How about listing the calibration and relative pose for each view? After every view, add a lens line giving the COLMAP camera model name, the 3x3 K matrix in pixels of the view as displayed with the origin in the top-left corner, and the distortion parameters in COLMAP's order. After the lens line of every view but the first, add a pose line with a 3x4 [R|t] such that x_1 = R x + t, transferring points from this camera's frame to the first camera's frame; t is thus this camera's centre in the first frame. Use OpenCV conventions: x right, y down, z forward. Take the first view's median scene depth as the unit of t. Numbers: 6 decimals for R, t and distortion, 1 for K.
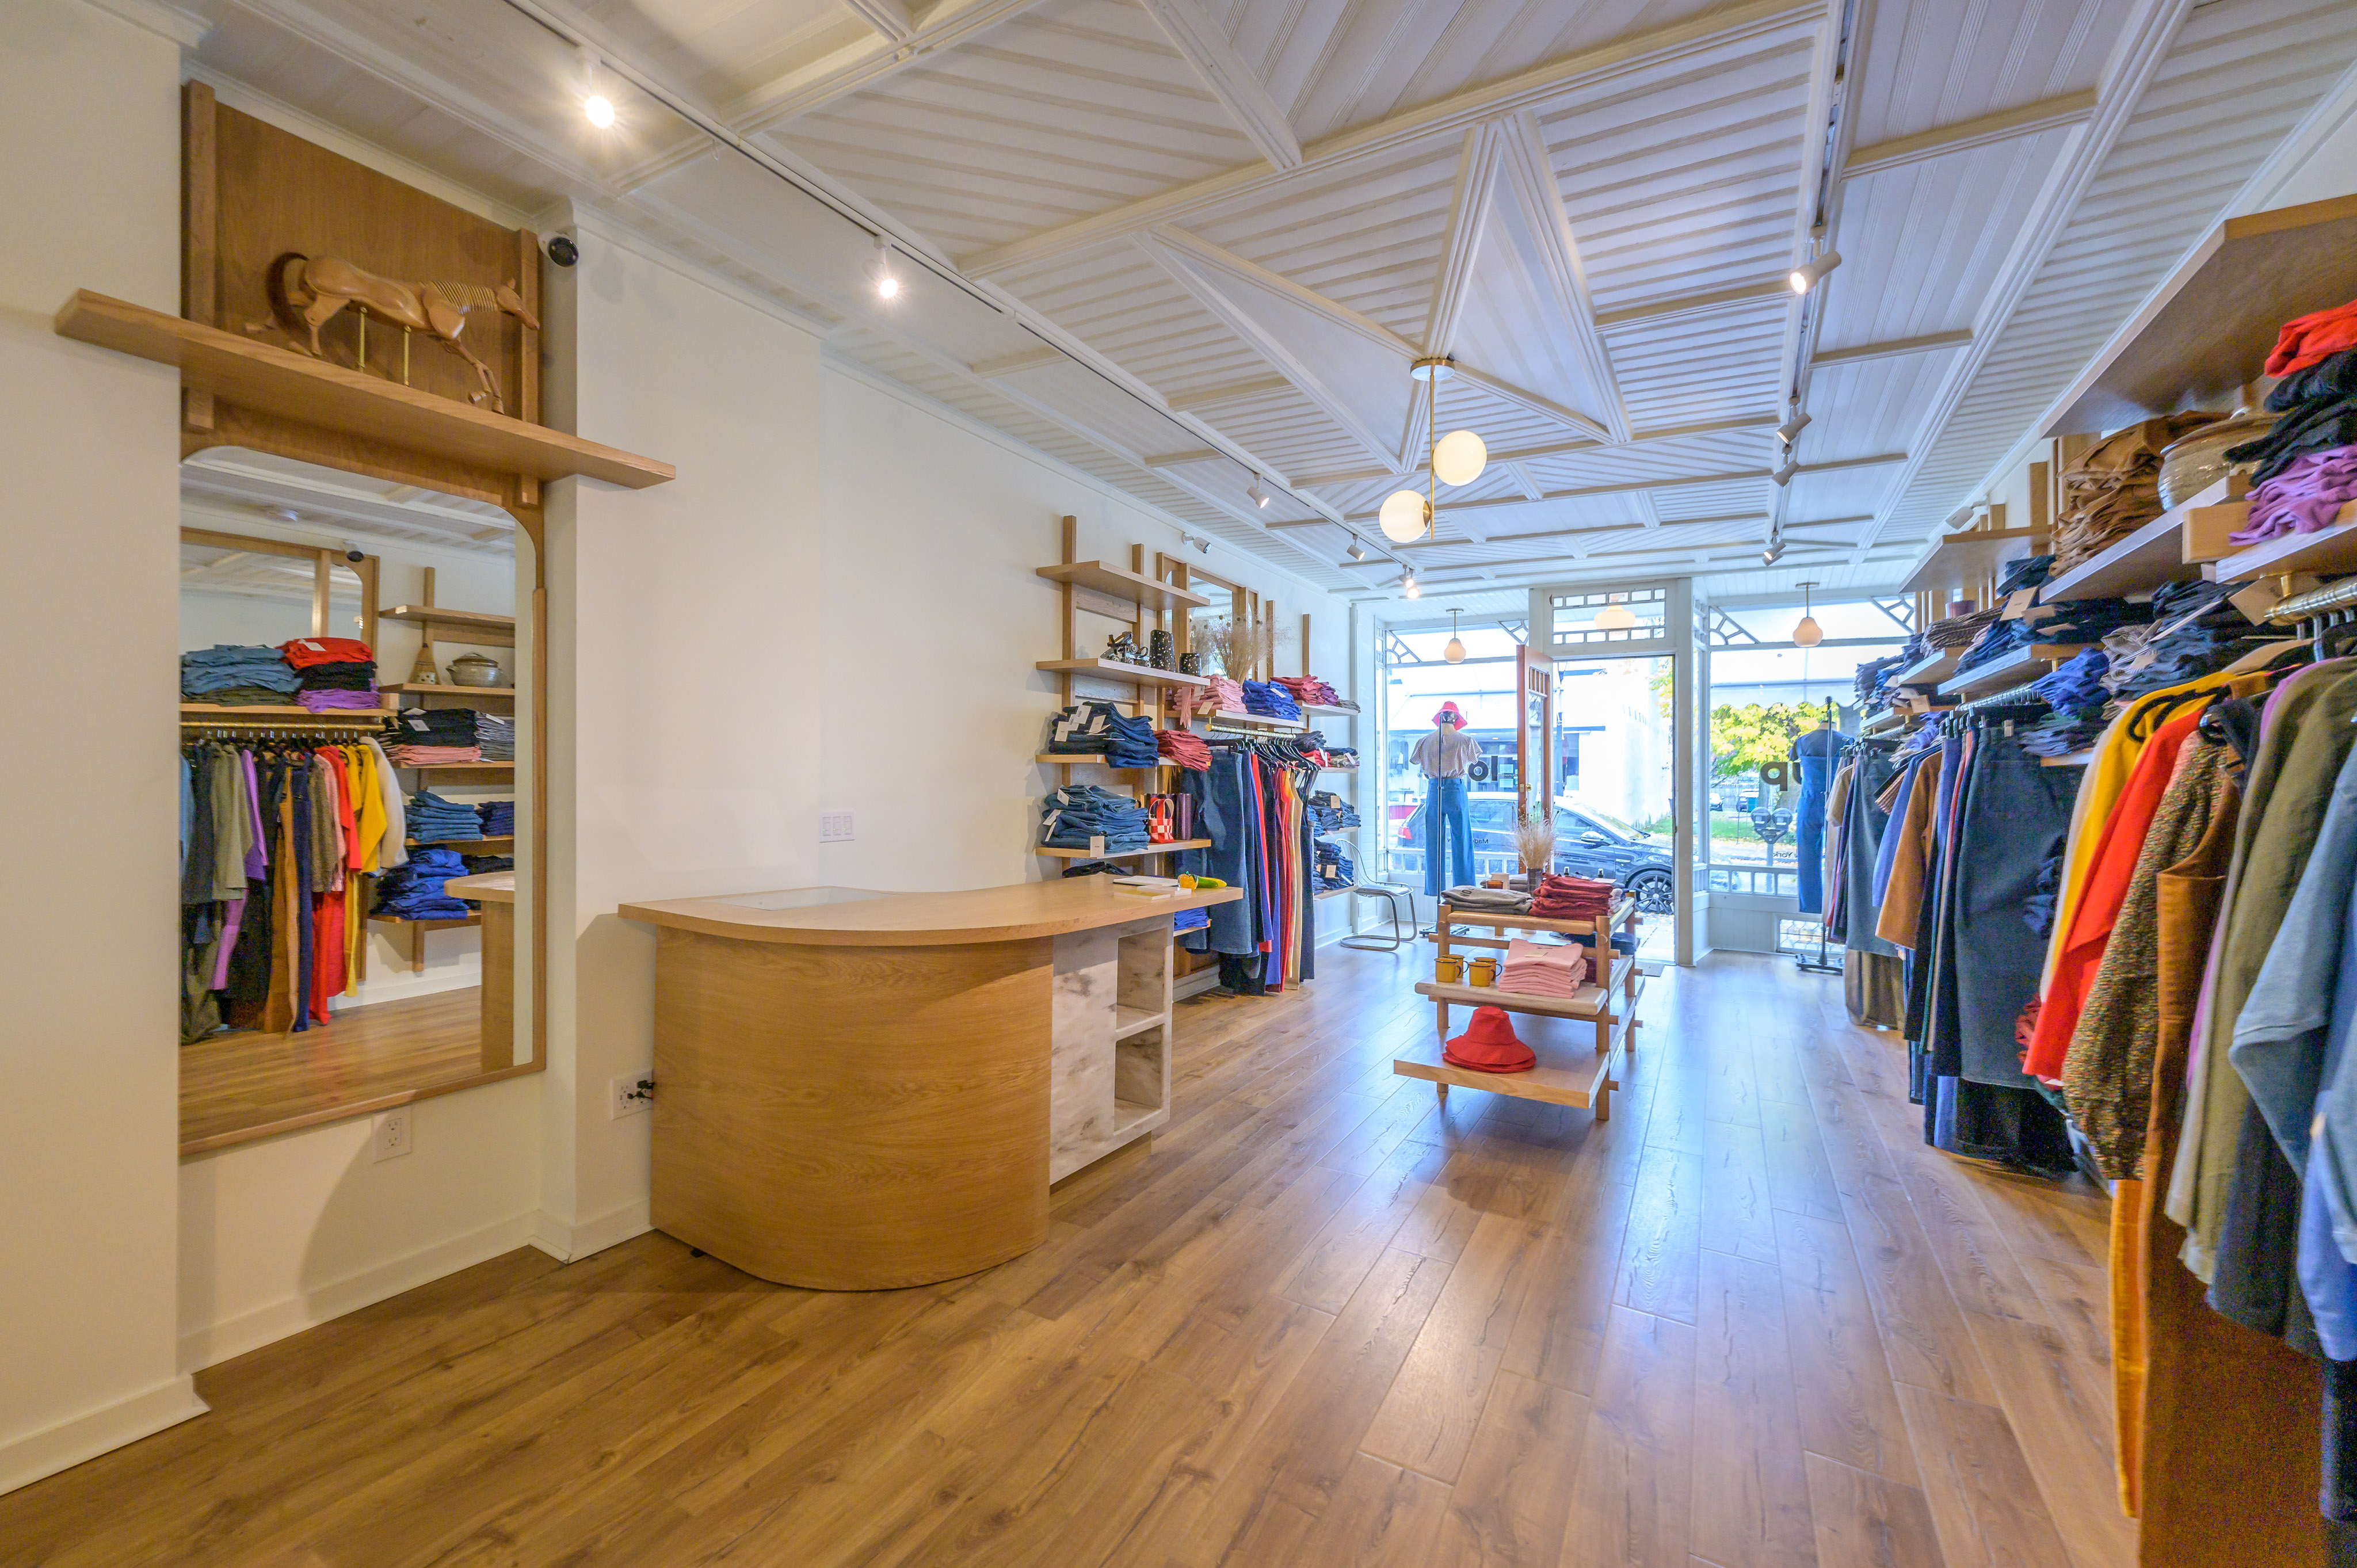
lens RADIAL K [[926.5, 0, 1241.5], [0, 926.5, 759.0], [0, 0, 1]] dist [-0.001774, -0.000184]
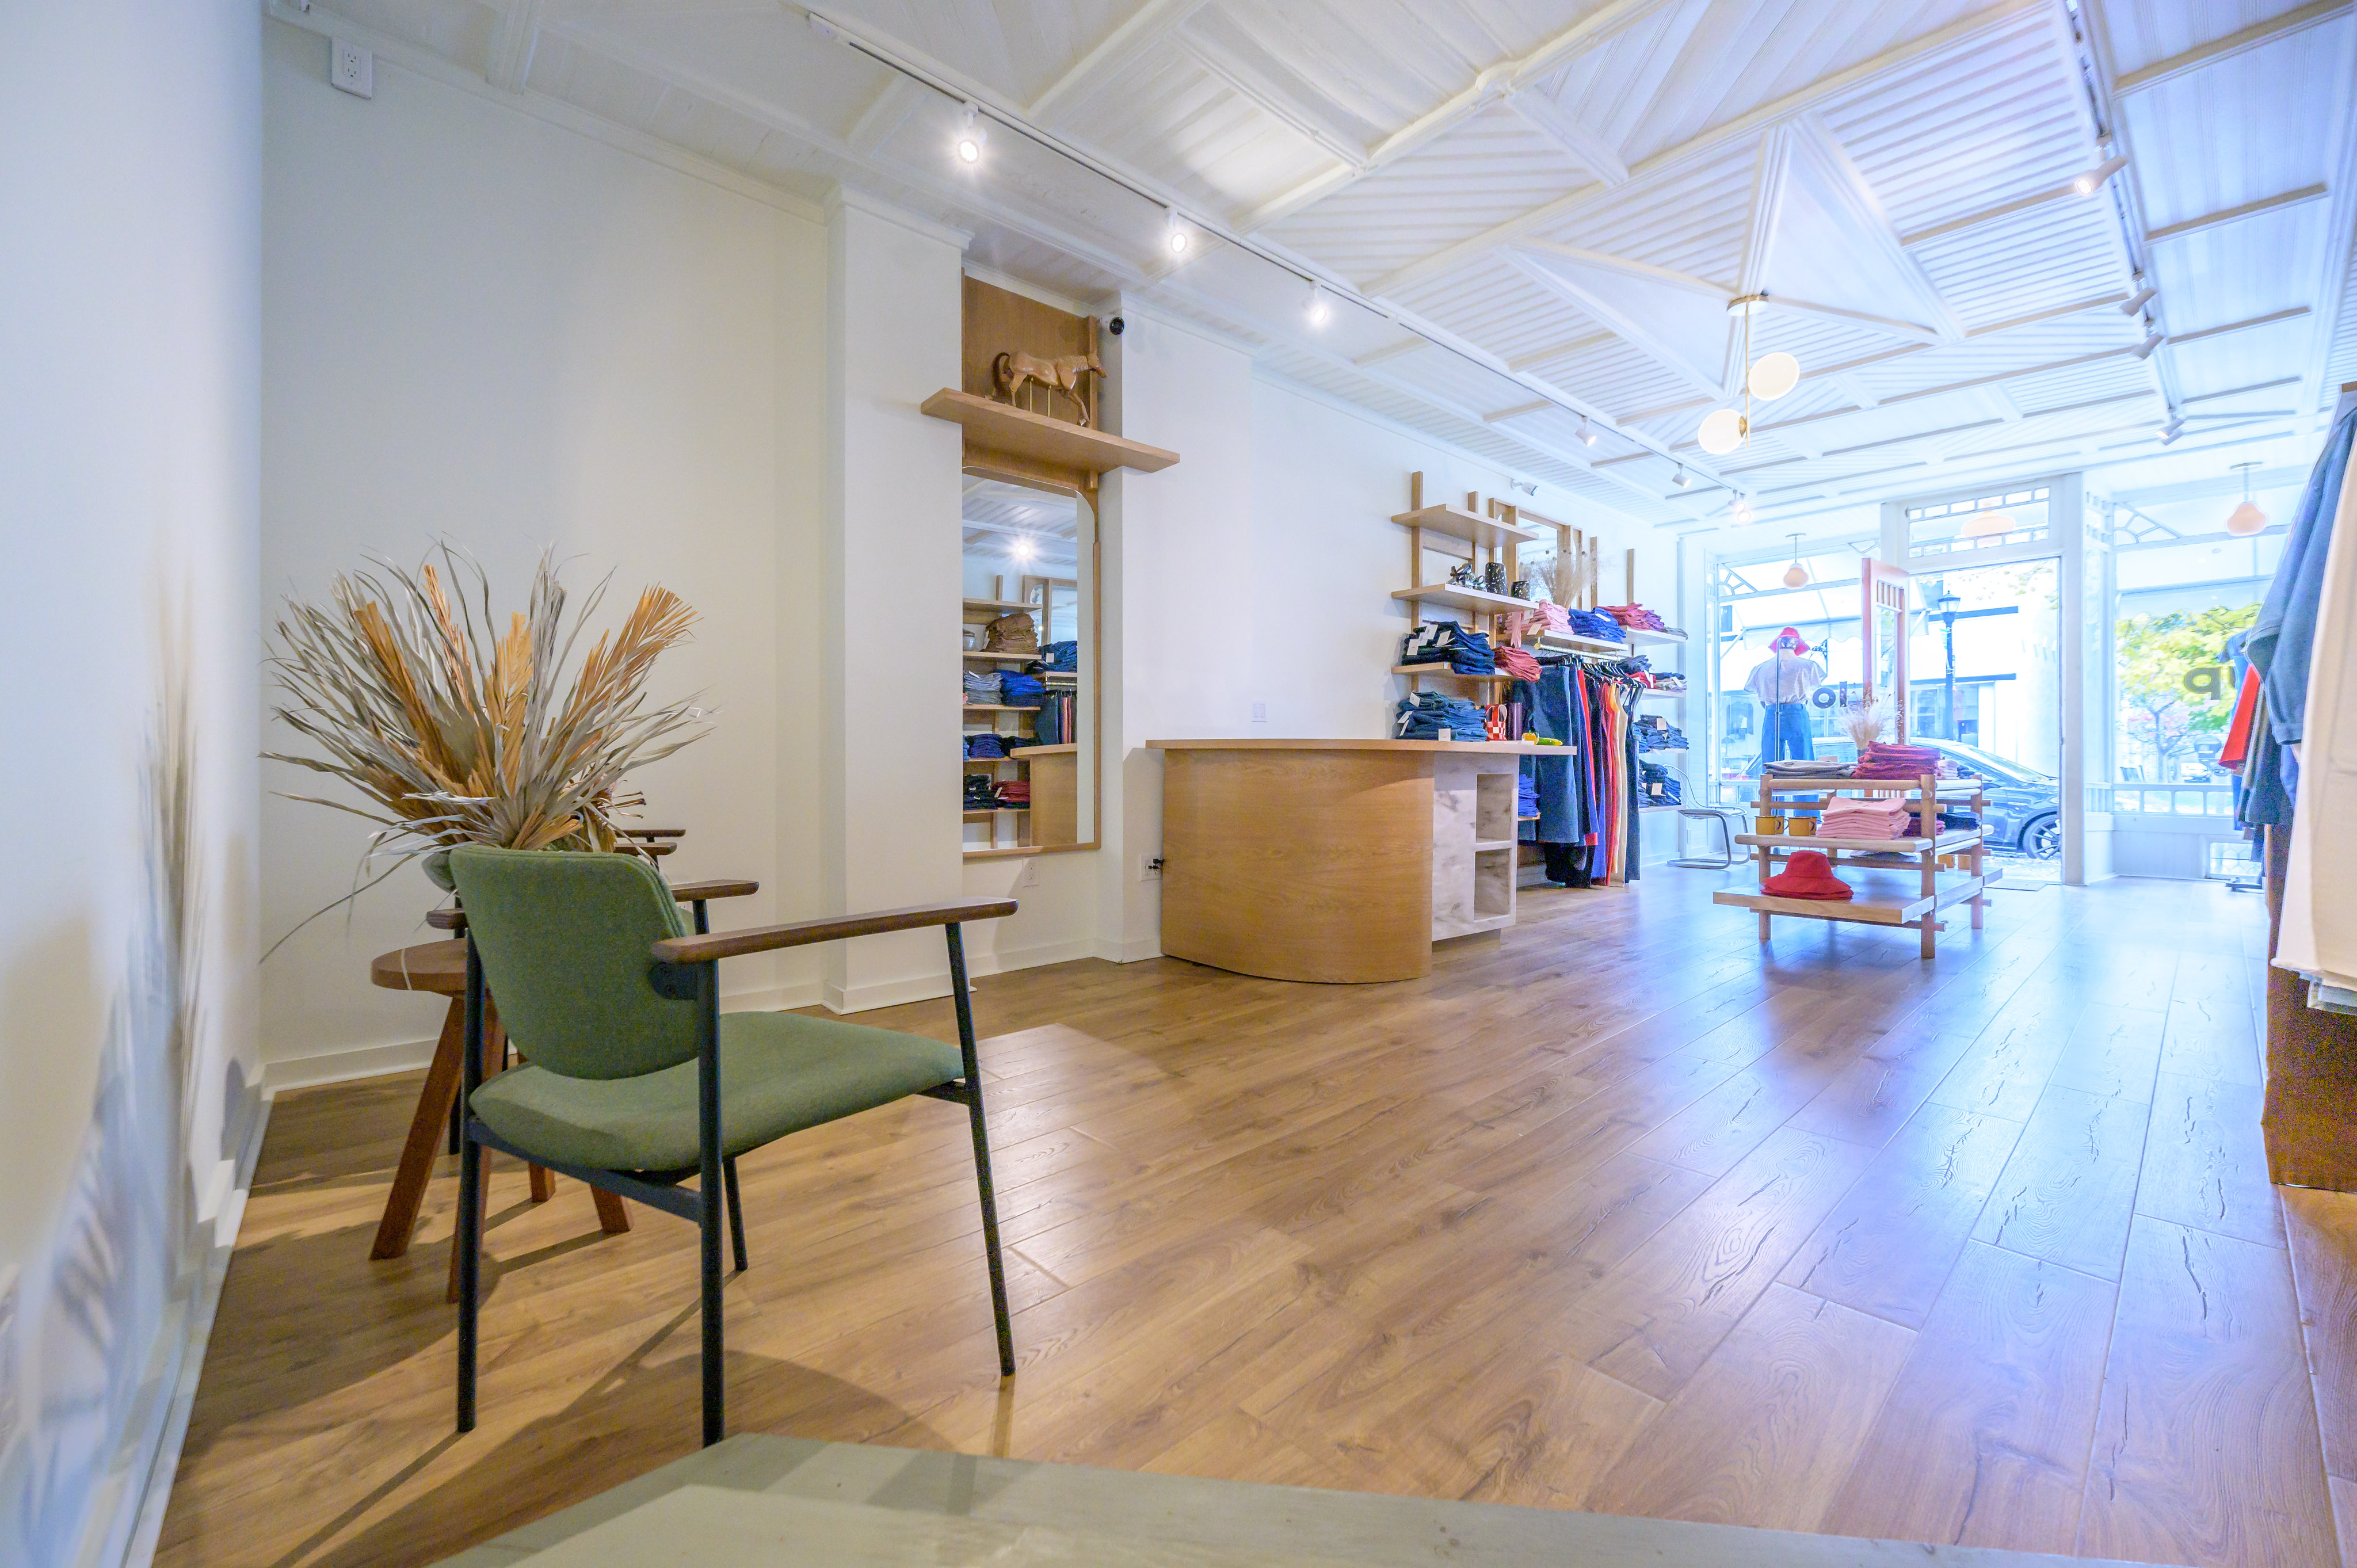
lens RADIAL K [[943.0, 0, 1192.0], [0, 943.0, 750.1], [0, 0, 1]] dist [0.000079, -0.000117]
pose [[0.934245, -0.002053, -0.356625, -0.021926], [0.002998, 0.999993, 0.002098, 0.104608], [0.356618, -0.003029, 0.934245, -0.277948]]
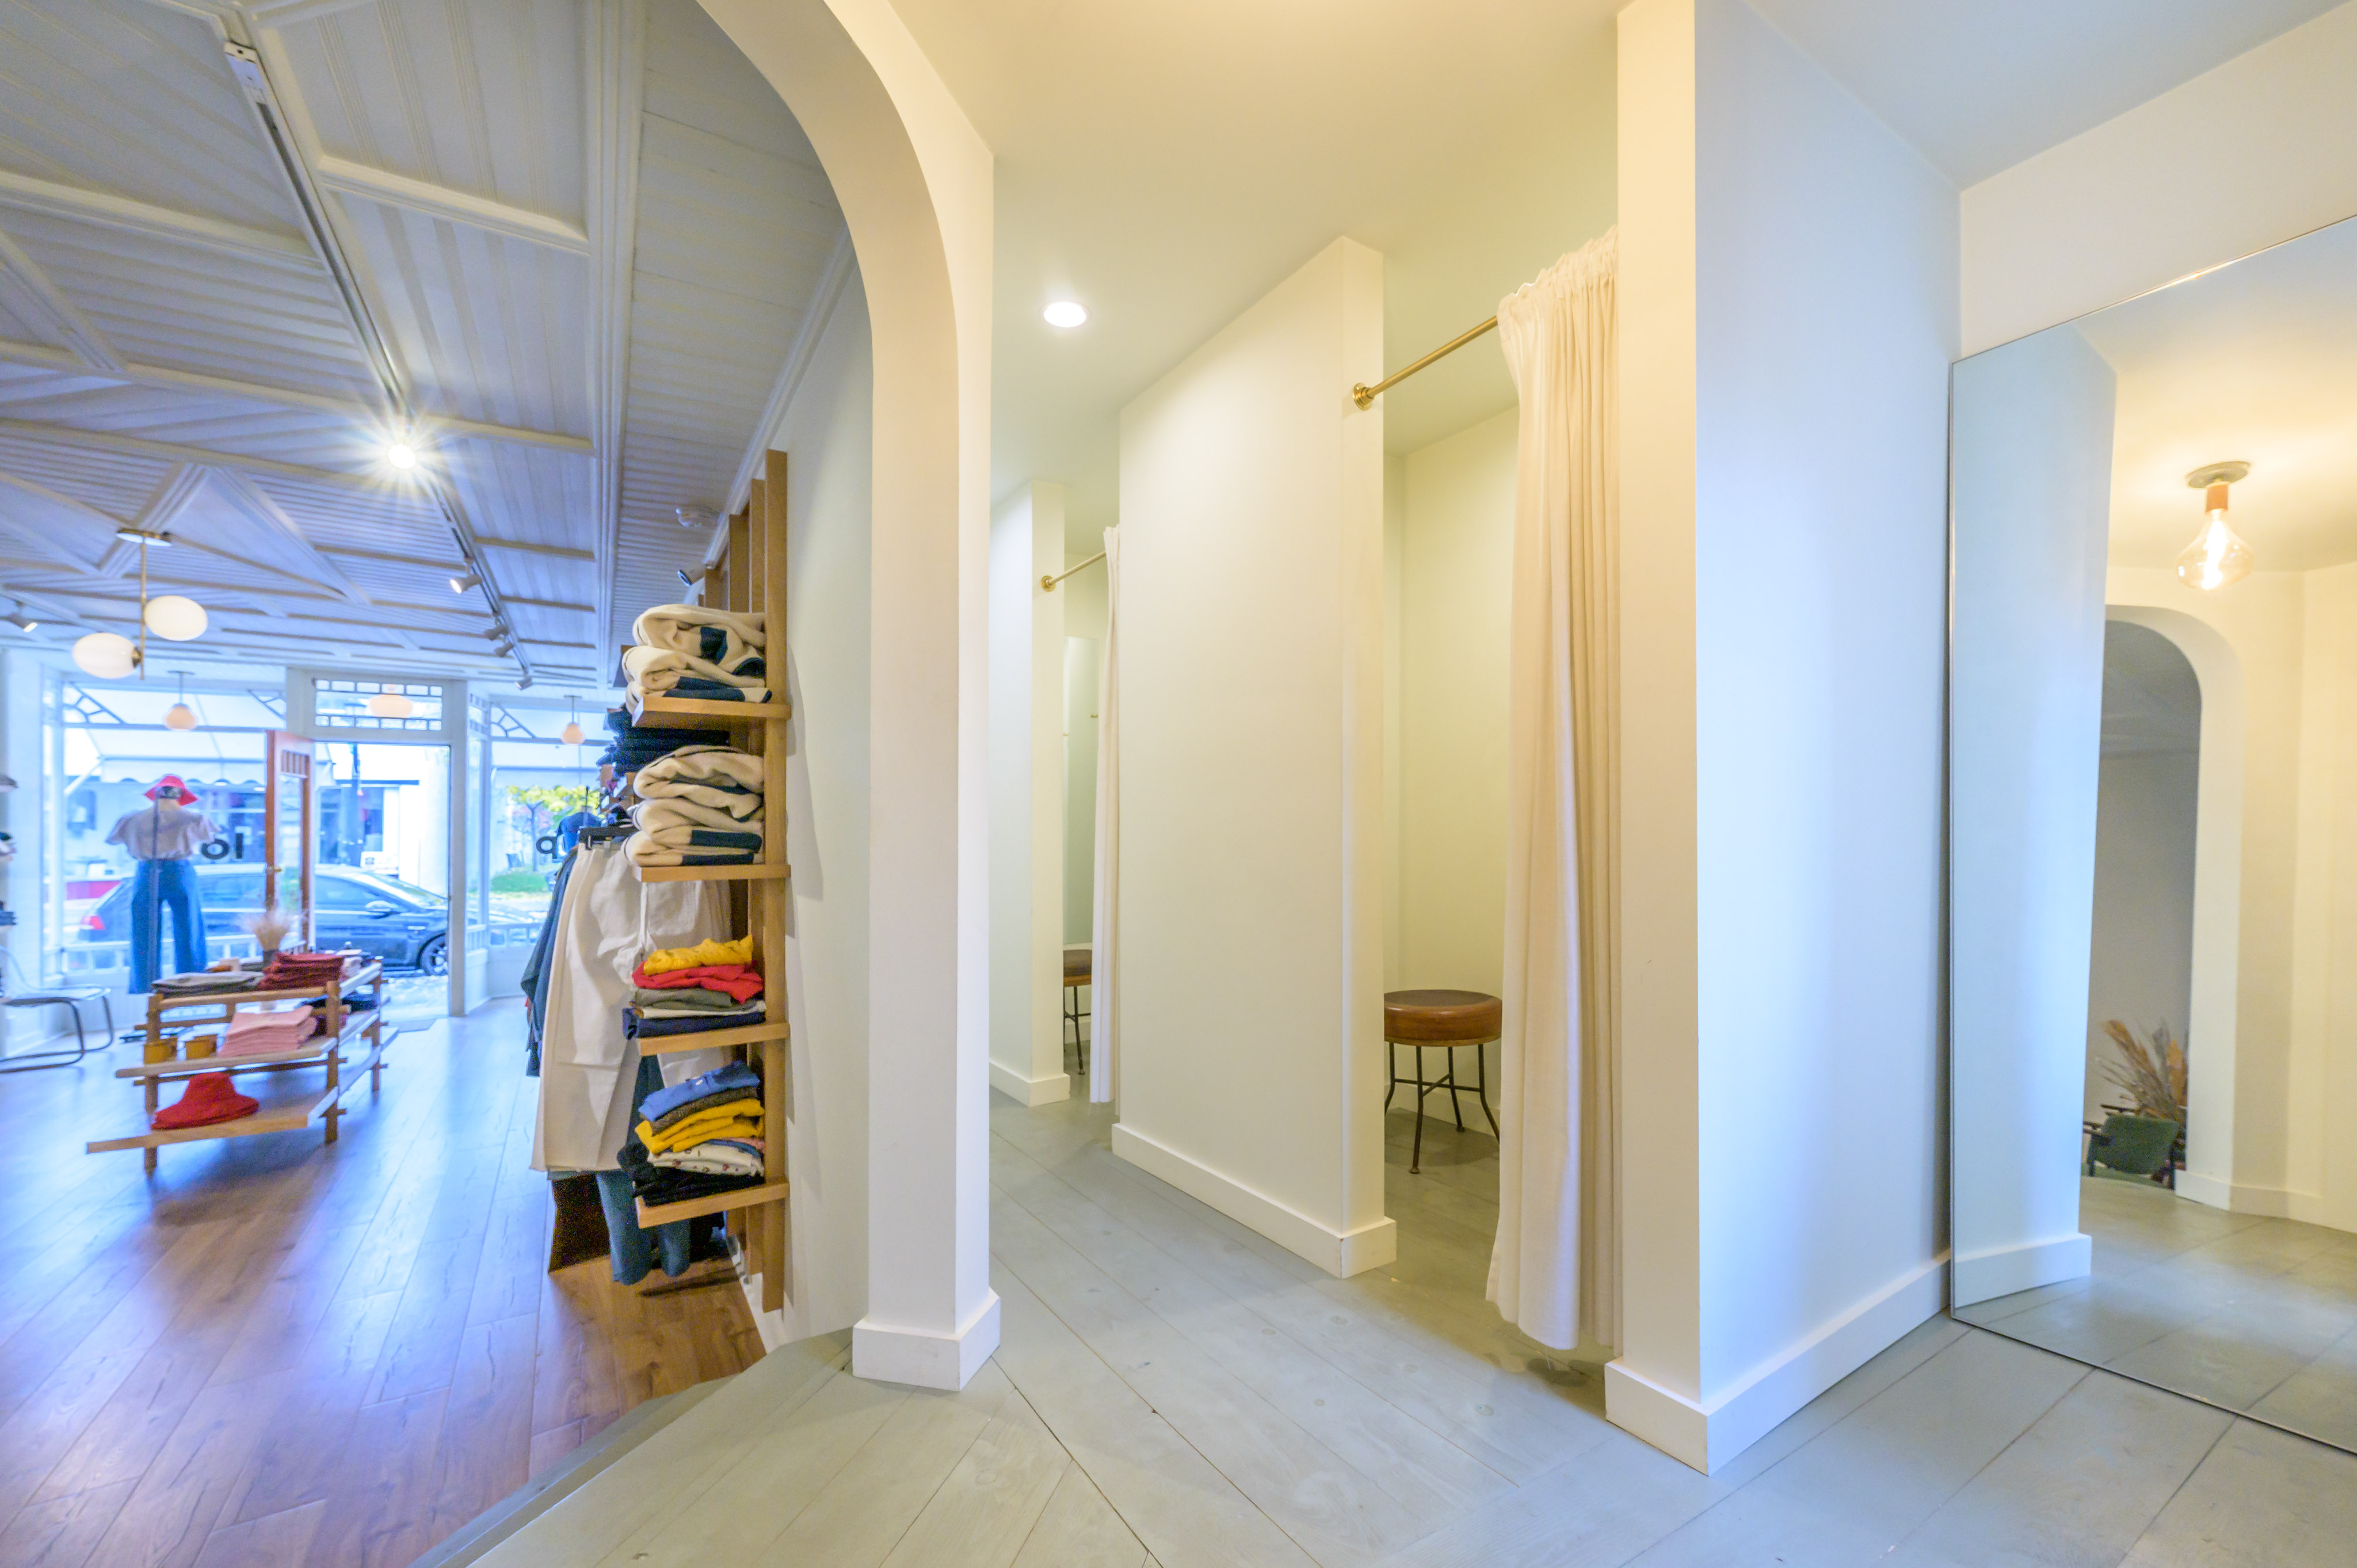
lens RADIAL K [[971.6, 0, 1209.5], [0, 971.6, 790.9], [0, 0, 1]] dist [-0.001166, -0.000295]
pose [[0.511246, 0.008990, 0.859387, -0.109400], [-0.002967, 0.999958, -0.008695, -0.064081], [-0.859429, 0.001896, 0.511252, -0.549499]]
